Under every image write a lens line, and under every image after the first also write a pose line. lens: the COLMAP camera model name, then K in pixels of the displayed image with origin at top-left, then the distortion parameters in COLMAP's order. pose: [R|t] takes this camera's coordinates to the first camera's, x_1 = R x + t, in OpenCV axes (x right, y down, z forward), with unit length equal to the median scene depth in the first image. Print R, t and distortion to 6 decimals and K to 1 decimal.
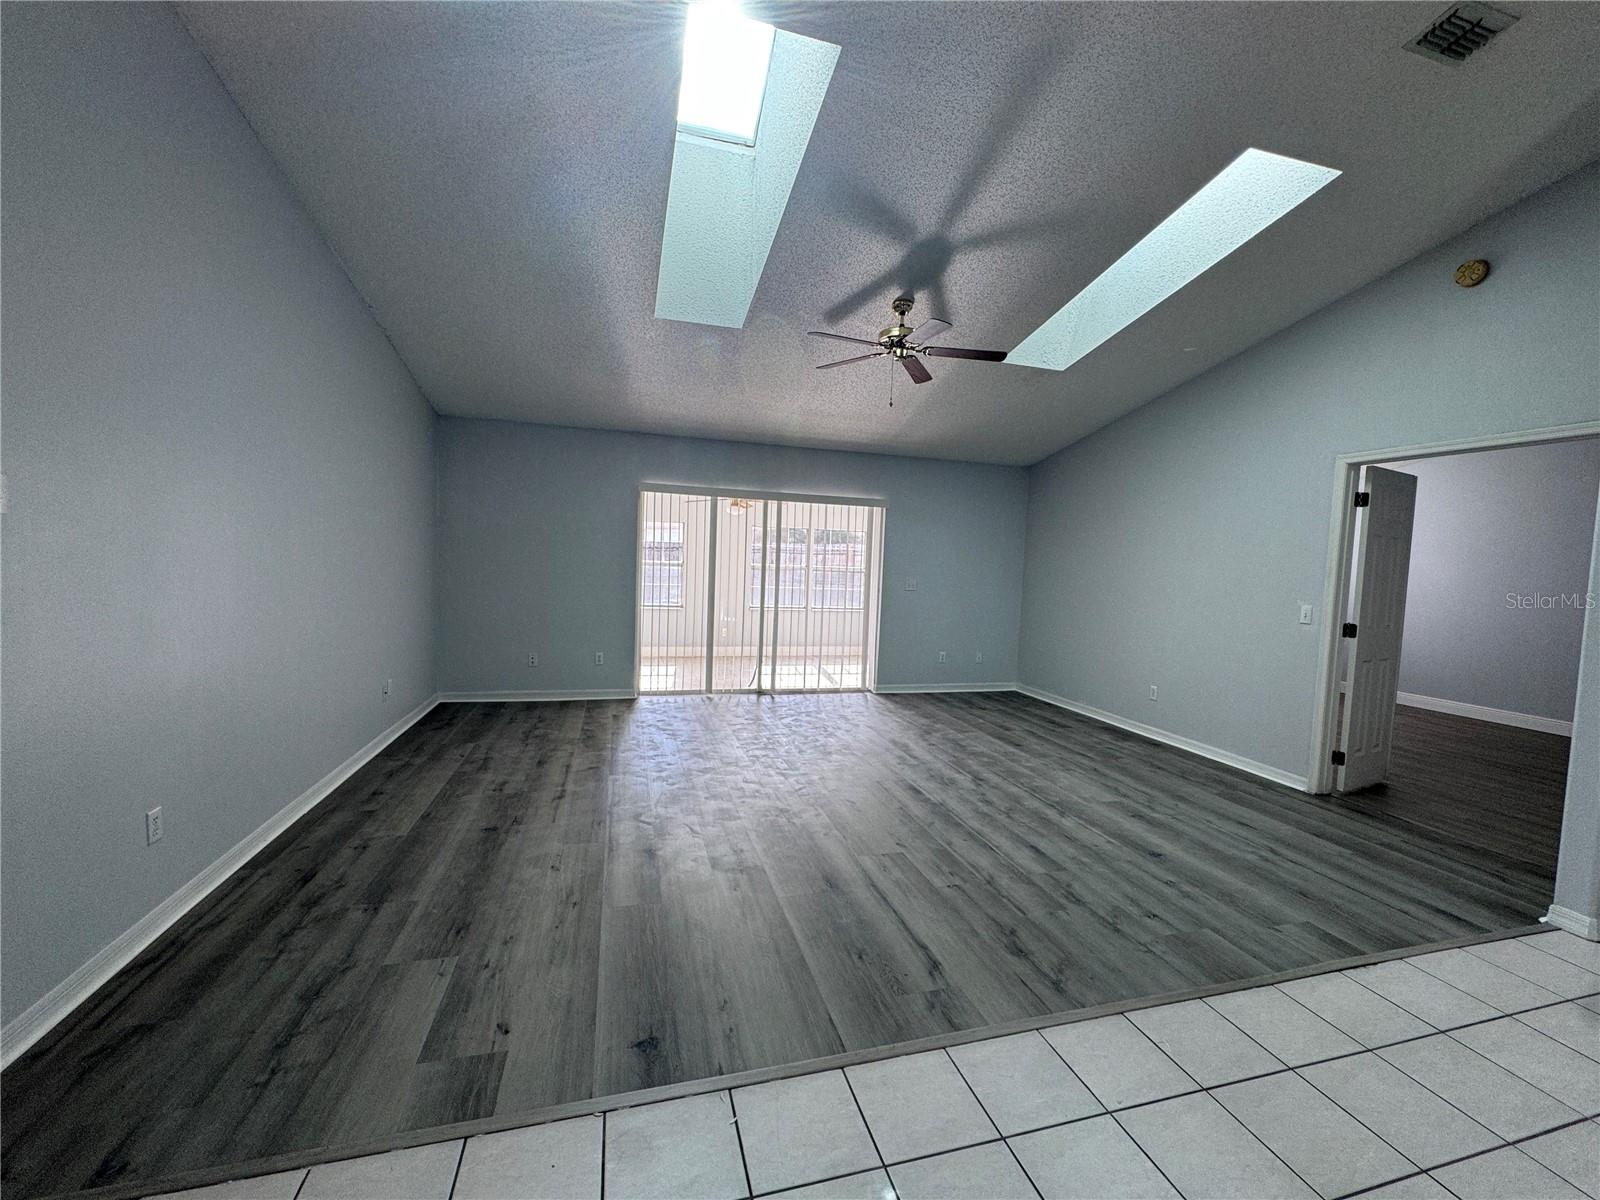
lens RADIAL K [[639.5, 0, 799.5], [0, 639.5, 599.0], [0, 0, 1]] dist [-0.003775, 0.000531]
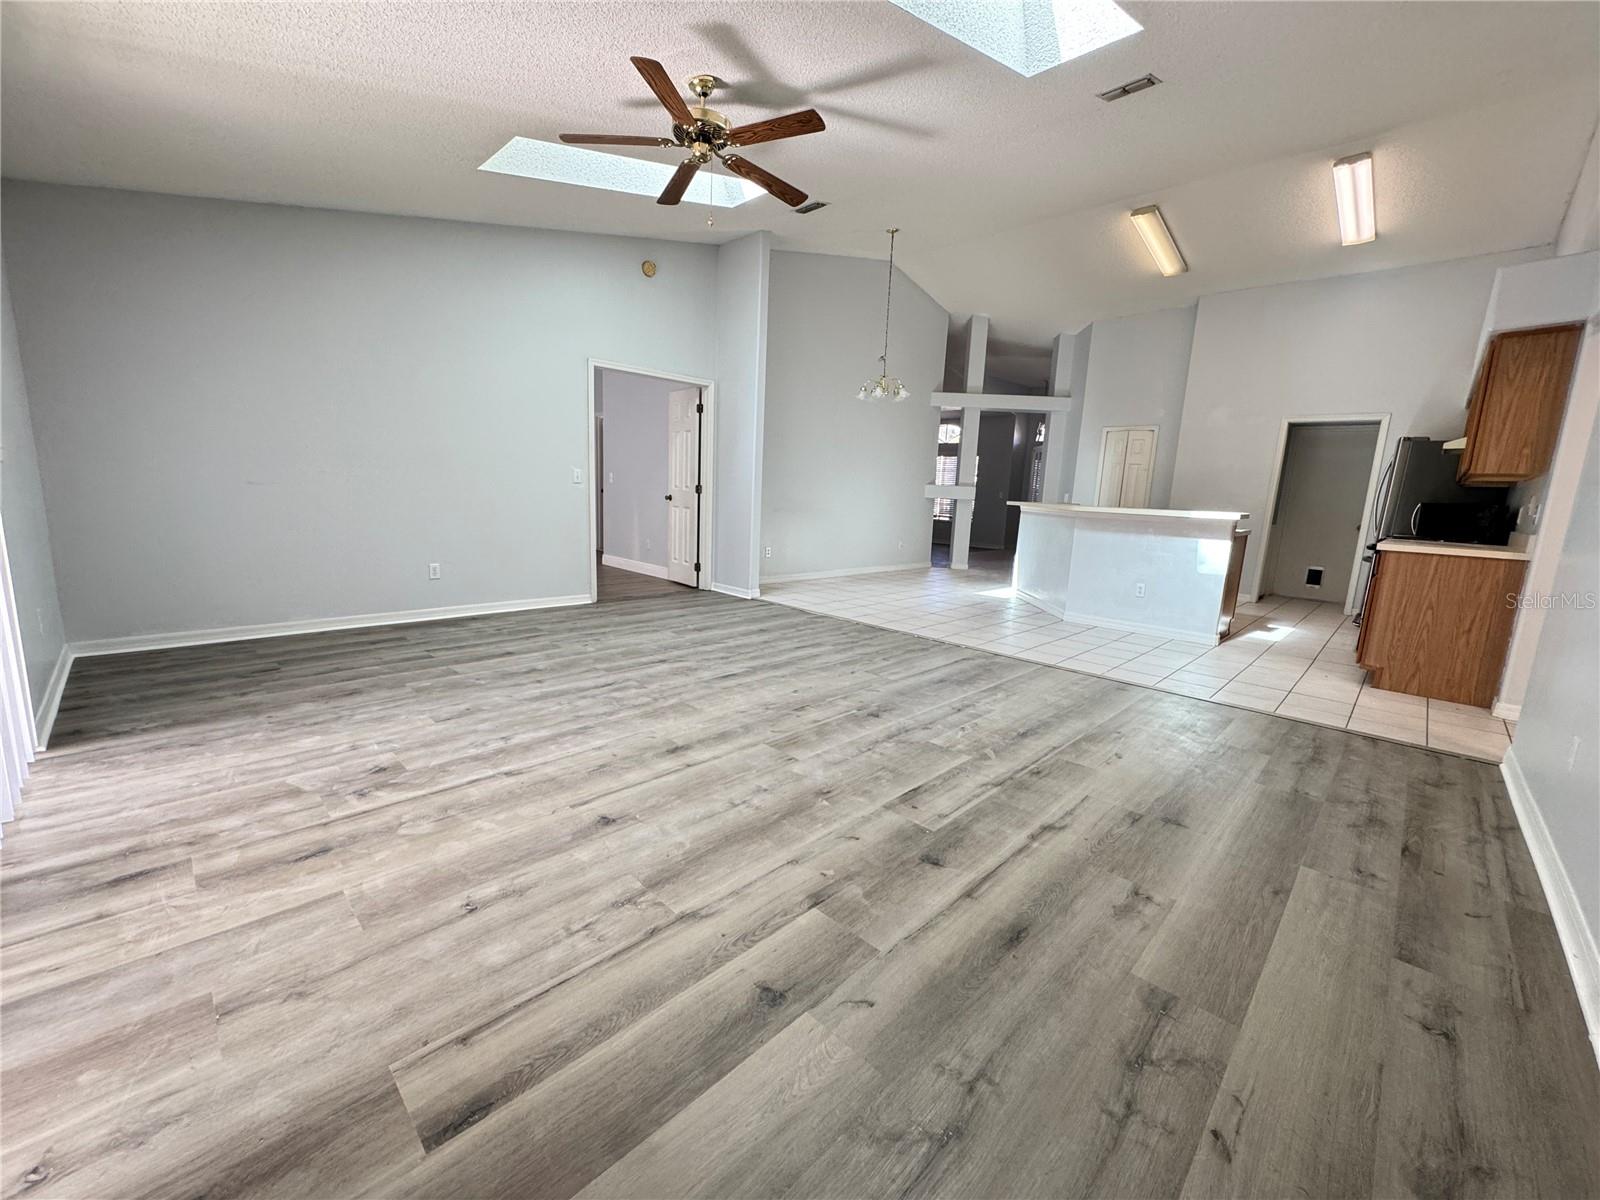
lens RADIAL K [[639.5, 0, 799.5], [0, 639.5, 599.0], [0, 0, 1]] dist [-0.003775, 0.000531]
pose [[-0.497962, -0.206335, 0.842294, -0.662126], [-0.006787, 0.972179, 0.234141, -0.044017], [-0.867172, 0.110877, -0.485508, 1.348183]]
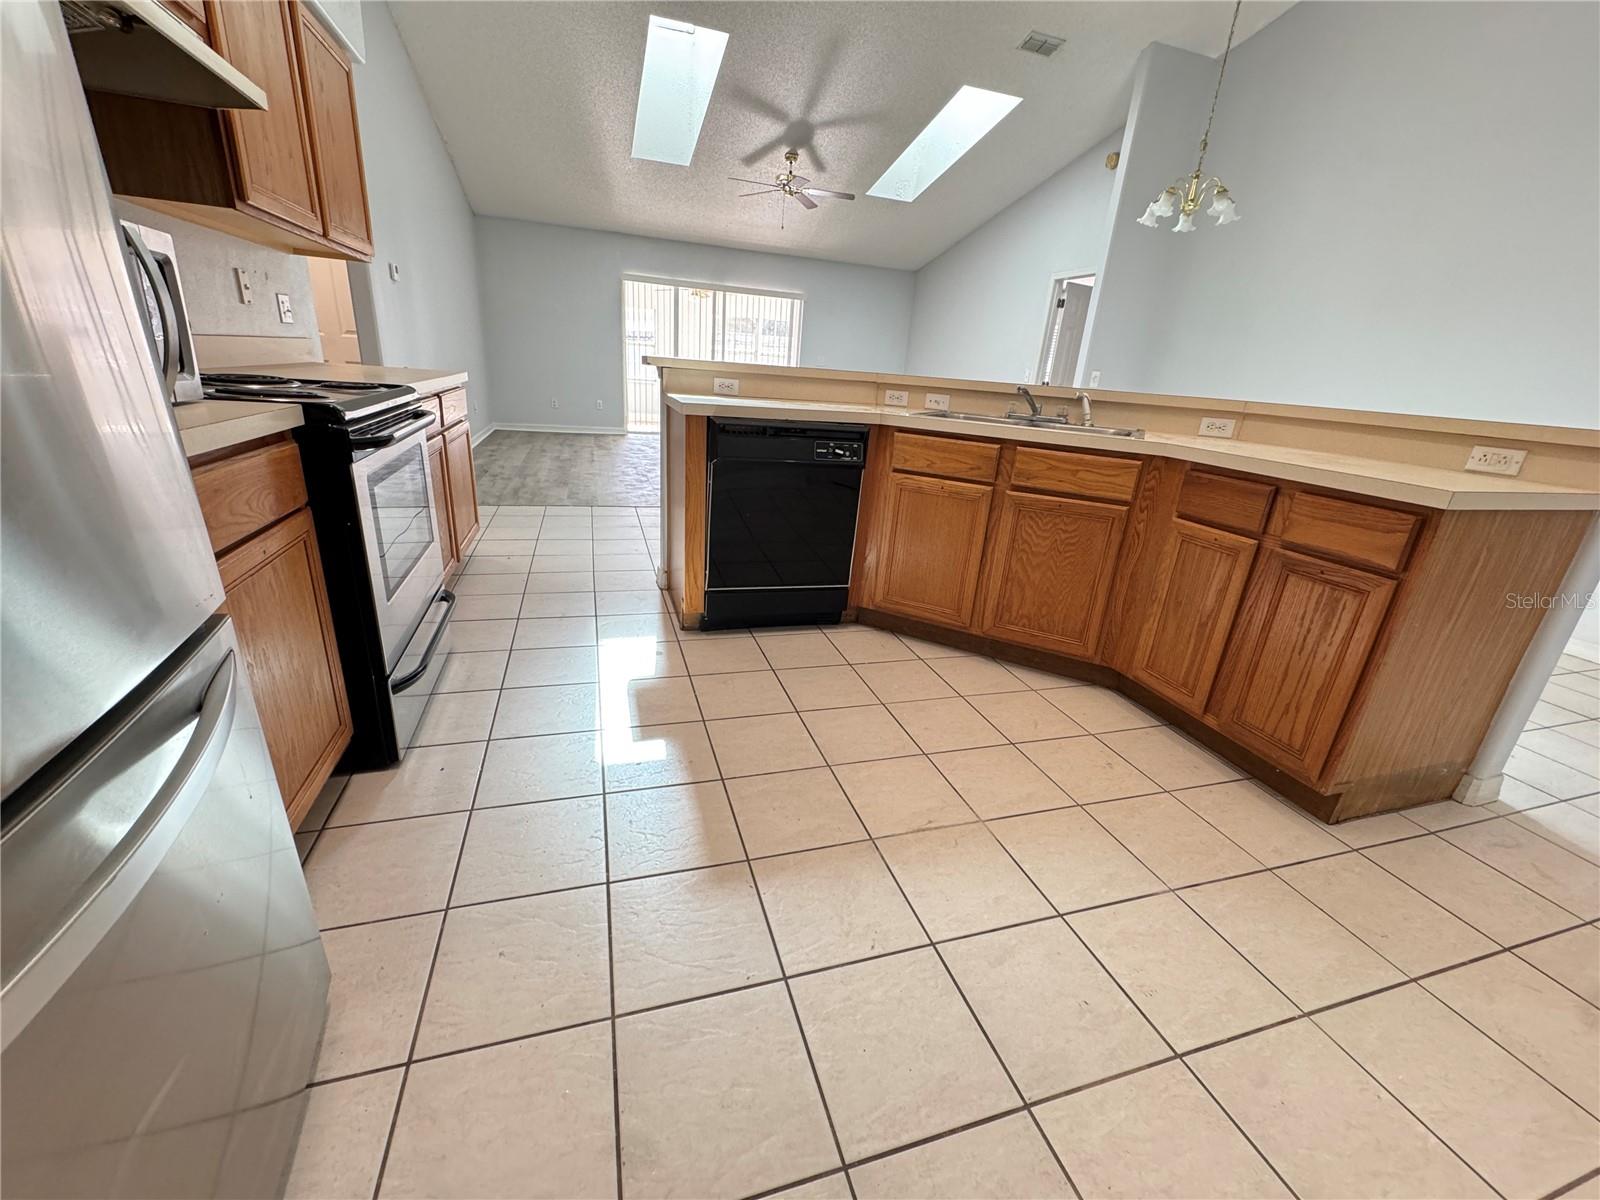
lens RADIAL K [[639.5, 0, 799.5], [0, 639.5, 599.0], [0, 0, 1]] dist [-0.003775, 0.000531]
pose [[0.999031, 0.019885, 0.039268, 0.142545], [-0.030246, 0.958279, 0.284231, 0.134030], [-0.031978, -0.285143, 0.957951, -0.813982]]
